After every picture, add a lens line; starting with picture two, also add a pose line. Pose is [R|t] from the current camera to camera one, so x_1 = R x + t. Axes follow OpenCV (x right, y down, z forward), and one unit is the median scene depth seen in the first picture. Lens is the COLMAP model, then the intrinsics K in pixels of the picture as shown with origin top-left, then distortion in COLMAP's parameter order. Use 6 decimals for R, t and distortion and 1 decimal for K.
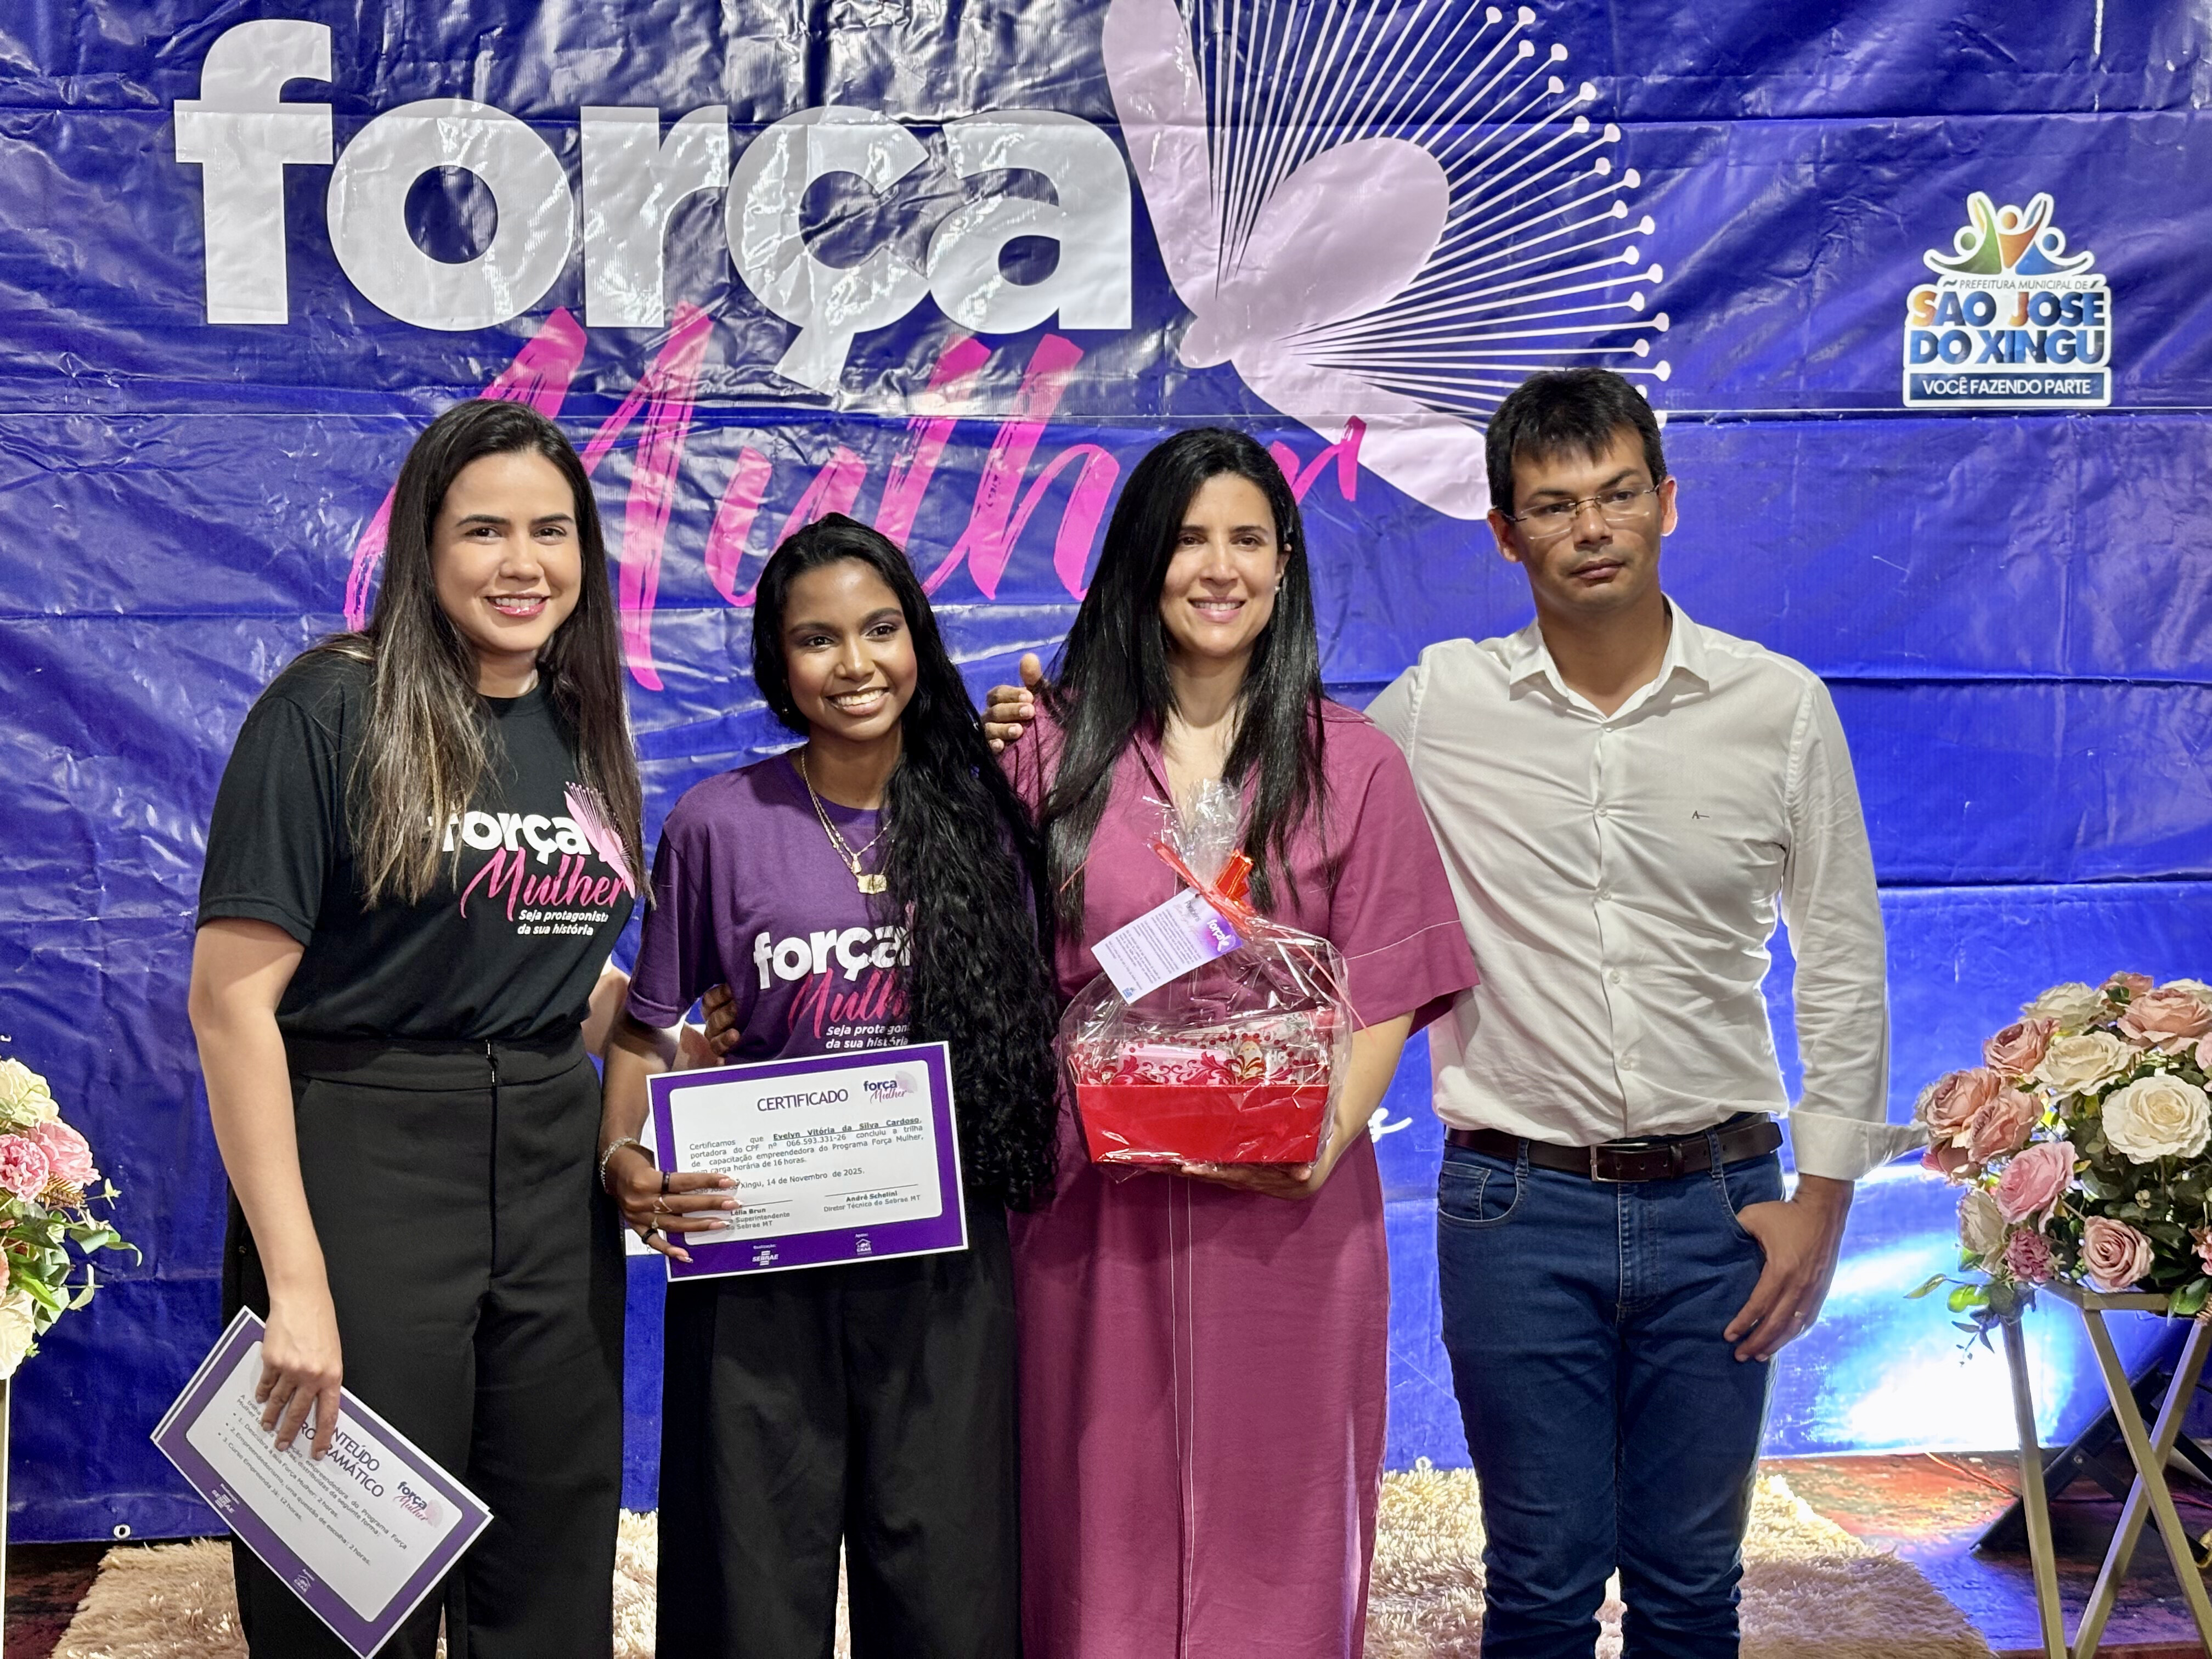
lens RADIAL K [[3304.1, 0, 1076.0], [0, 3304.1, 767.0], [0, 0, 1]] dist [0.181381, -0.820807]
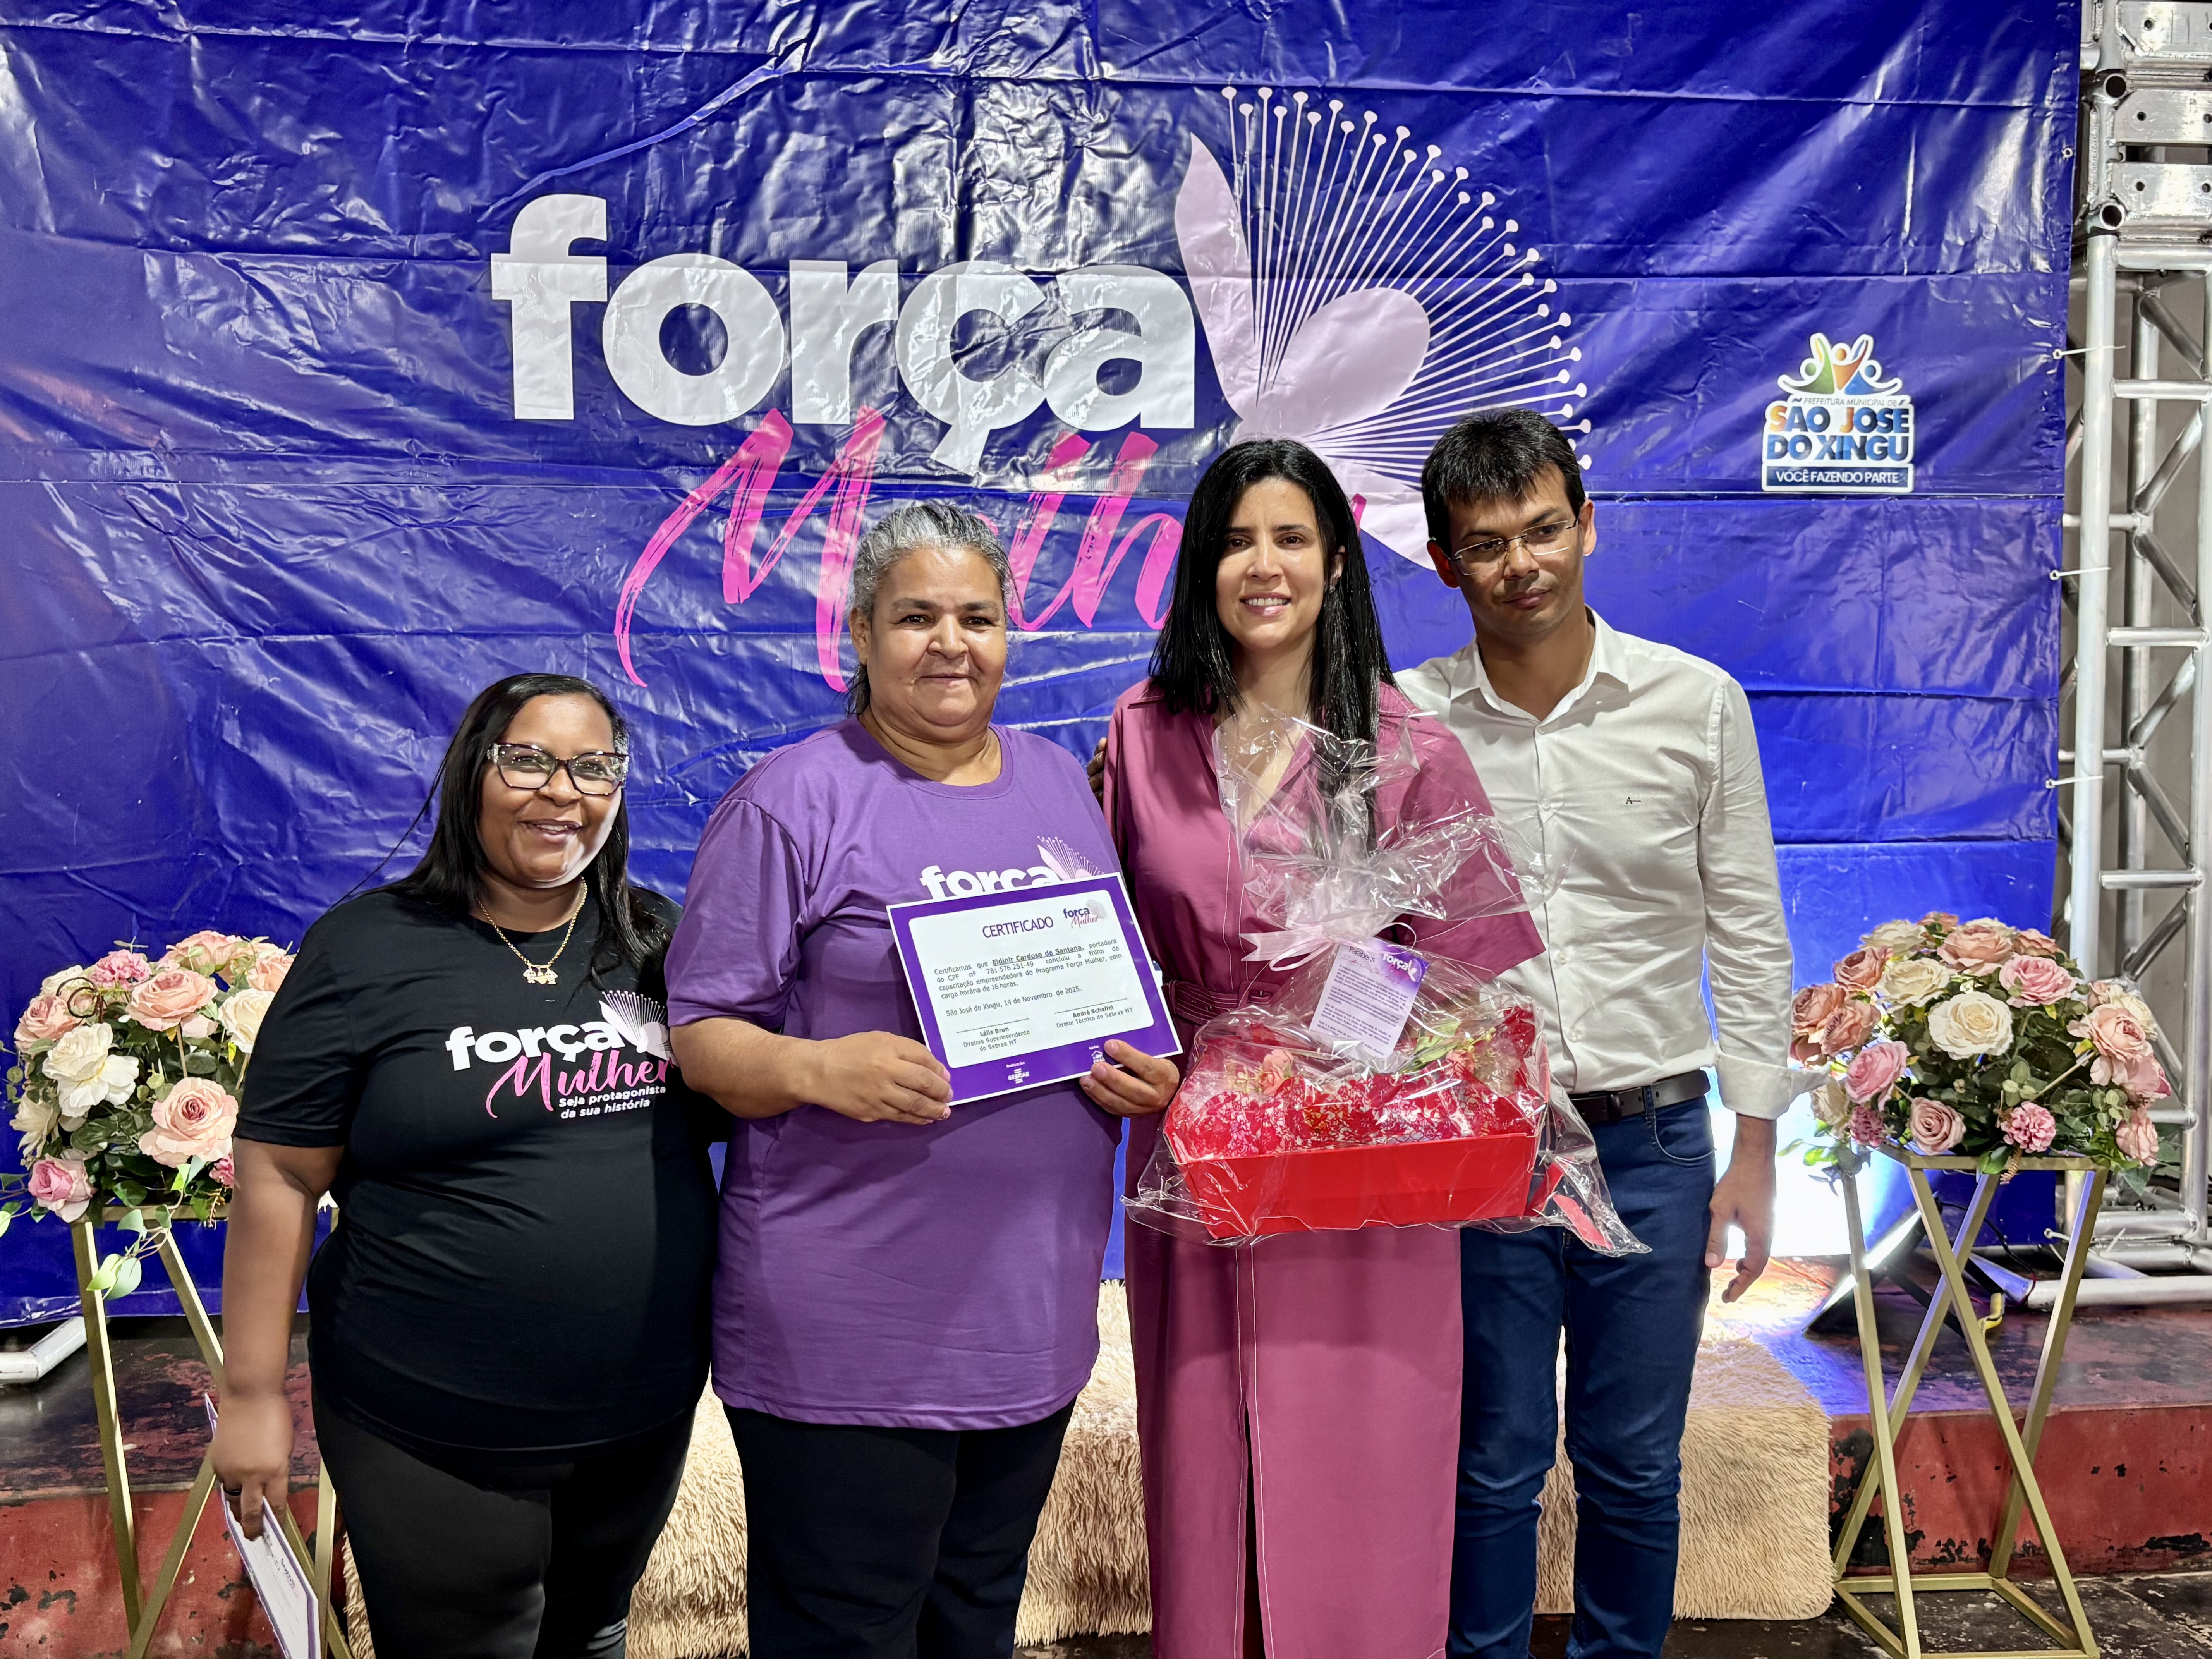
lens RADIAL K [[1633.1, 0, 1039.2], [0, 1633.1, 770.7], [0, 0, 1]] dist [0.034068, -0.030118]
pose [[0.998874, 0.007775, -0.046793, -0.014196], [-0.007733, 0.999970, 0.001081, 0.007849], [0.046800, -0.000718, 0.998904, 0.331649]]
